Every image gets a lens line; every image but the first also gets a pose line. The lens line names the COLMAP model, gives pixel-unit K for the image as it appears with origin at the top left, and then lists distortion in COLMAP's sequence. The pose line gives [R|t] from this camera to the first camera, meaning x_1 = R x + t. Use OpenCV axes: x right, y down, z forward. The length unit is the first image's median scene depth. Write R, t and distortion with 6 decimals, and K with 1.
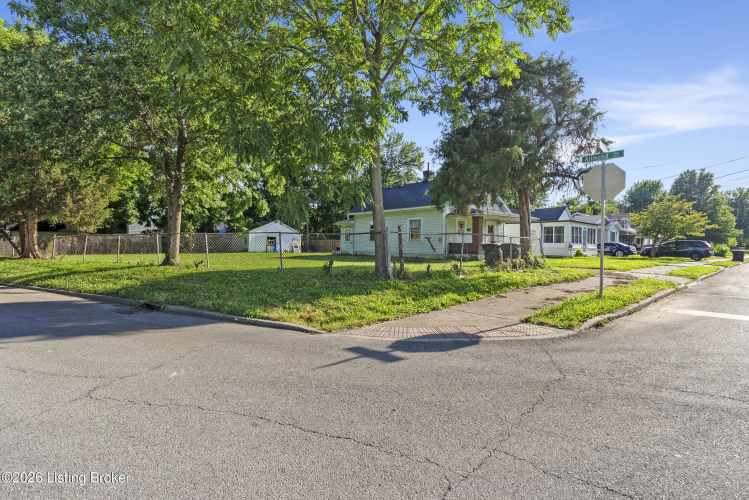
lens RADIAL K [[354.4, 0, 374.5], [0, 354.4, 250.0], [0, 0, 1]] dist [0.001073, 0.000051]
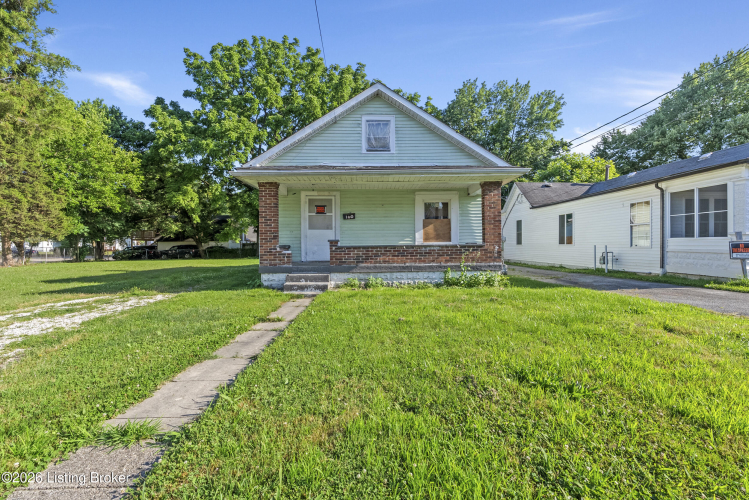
lens RADIAL K [[344.5, 0, 375.3], [0, 344.5, 243.6], [0, 0, 1]] dist [0.001659, -0.000153]
pose [[0.779795, -0.023263, -0.625603, 0.375226], [0.007438, 0.999583, -0.027898, -0.005639], [0.625991, 0.017101, 0.779643, 0.438326]]
